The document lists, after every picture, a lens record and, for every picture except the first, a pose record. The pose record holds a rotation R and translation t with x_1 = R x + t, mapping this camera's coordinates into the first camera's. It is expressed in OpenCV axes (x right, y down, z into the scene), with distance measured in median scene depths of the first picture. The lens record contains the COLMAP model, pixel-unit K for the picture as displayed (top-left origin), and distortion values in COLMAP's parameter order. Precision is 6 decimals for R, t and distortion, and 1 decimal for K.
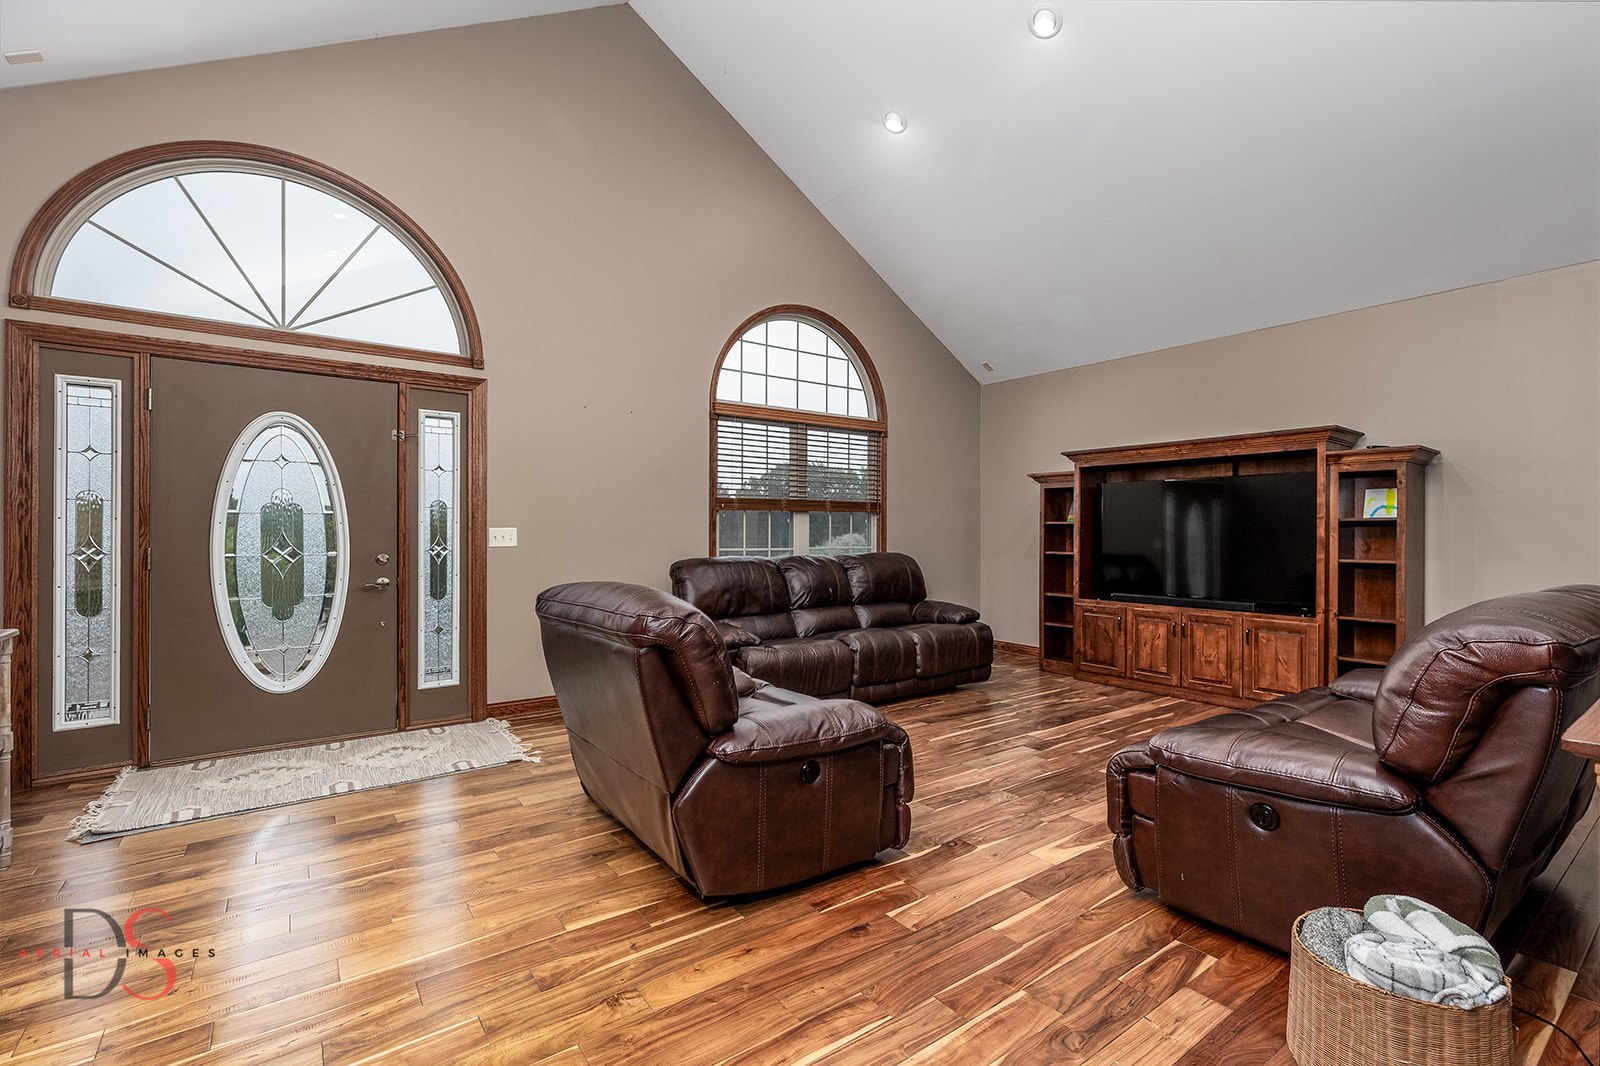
lens RADIAL K [[711.0, 0, 816.4], [0, 711.0, 535.5], [0, 0, 1]] dist [0.005495, -0.002445]
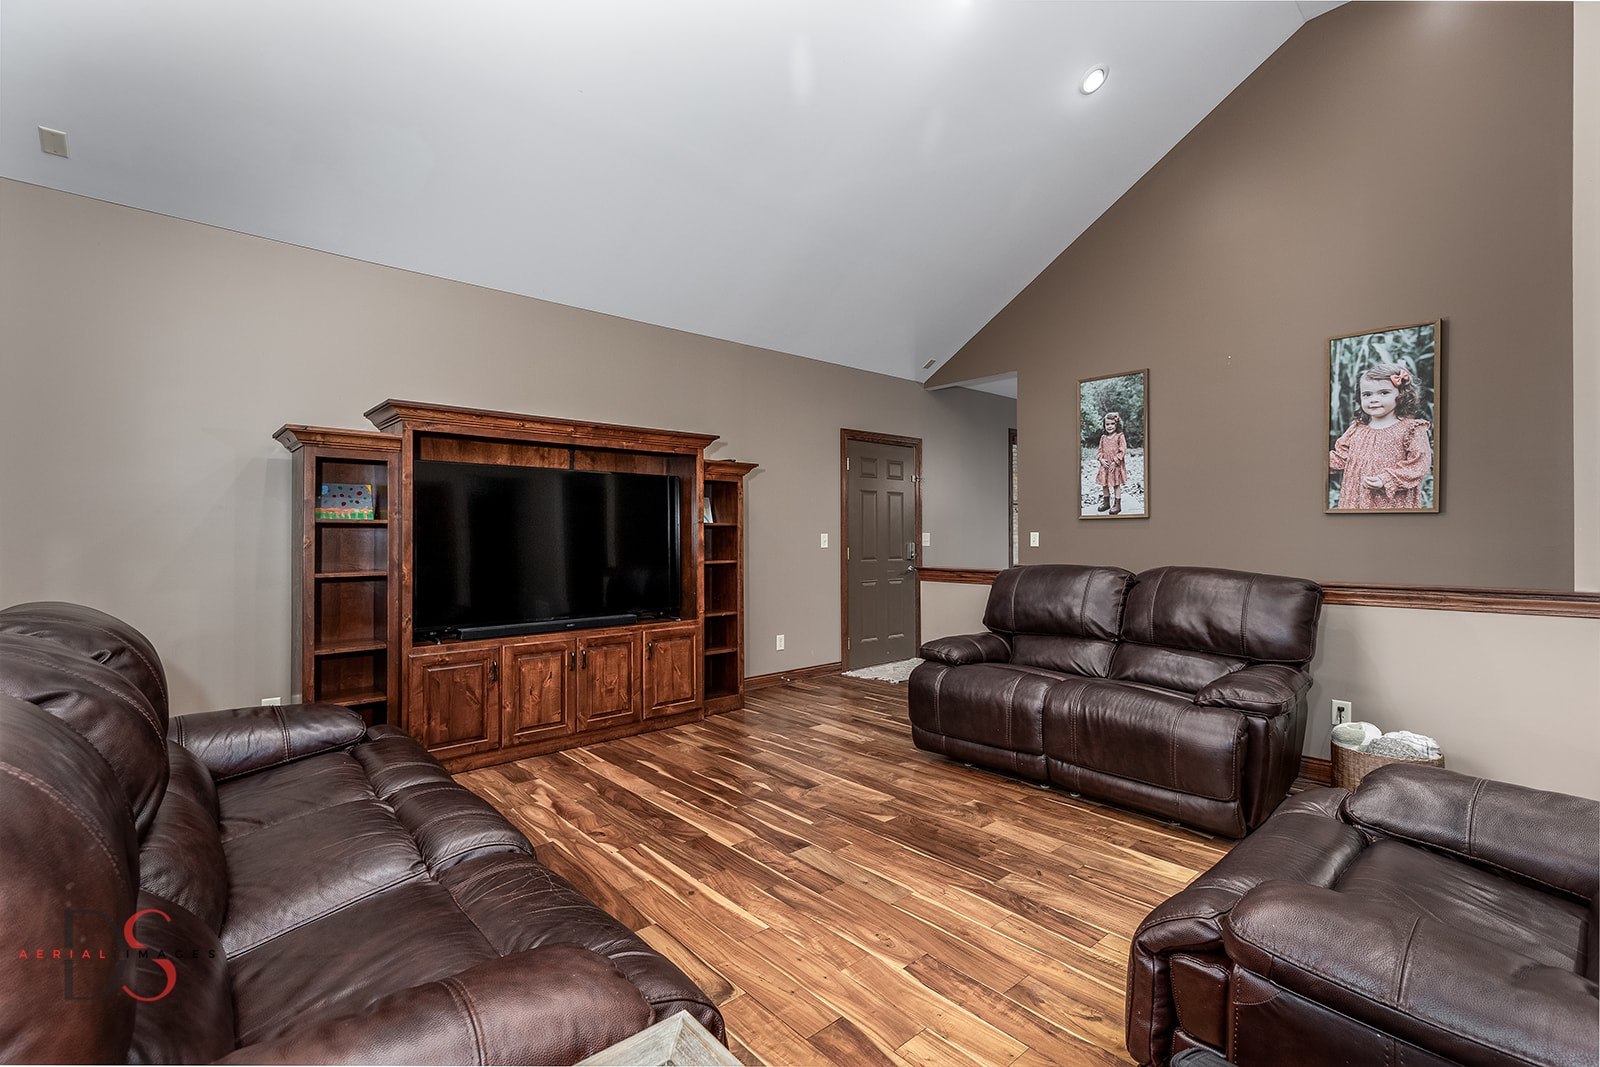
lens RADIAL K [[711.0, 0, 806.3], [0, 711.0, 542.4], [0, 0, 1]] dist [0.005495, -0.002445]
pose [[-0.091359, -0.005149, 0.995805, -0.303695], [0.009890, 0.999933, 0.006078, -0.000692], [-0.995769, 0.010404, -0.091302, 0.838905]]
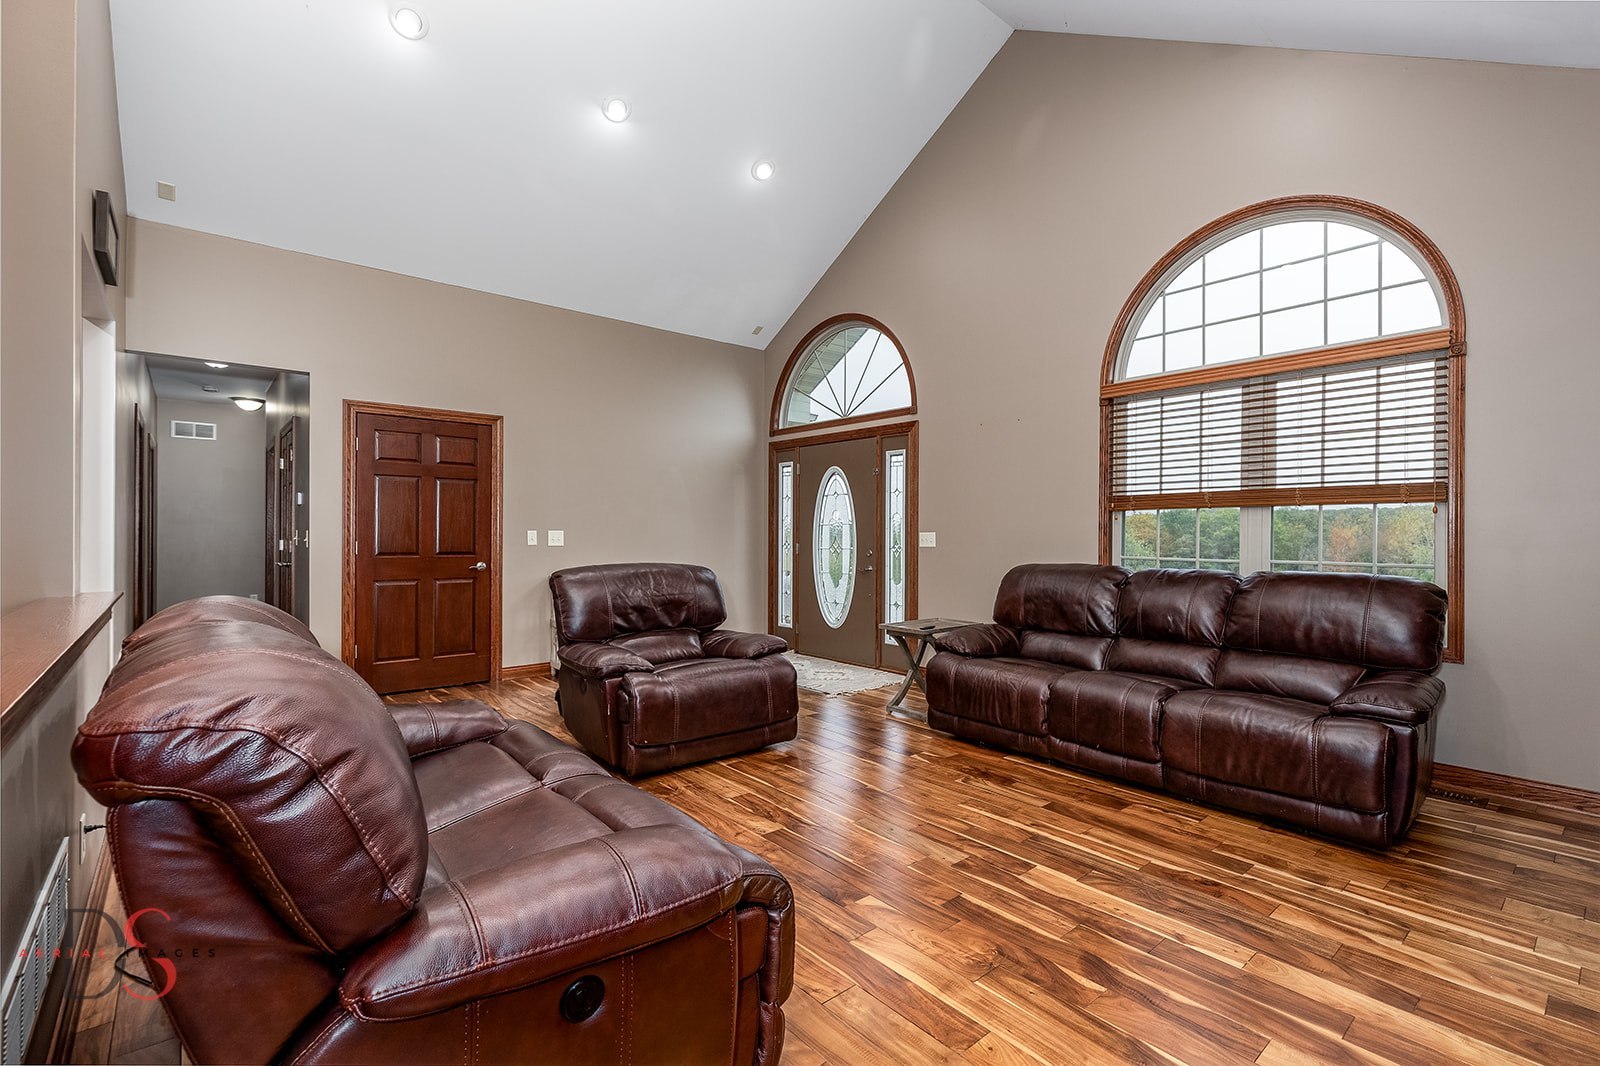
lens RADIAL K [[711.0, 0, 811.0], [0, 711.0, 528.4], [0, 0, 1]] dist [0.005495, -0.002445]
pose [[0.078085, -0.009125, -0.996905, 0.764756], [-0.005330, 0.999940, -0.009570, -0.004984], [0.996932, 0.006061, 0.078031, 0.640390]]
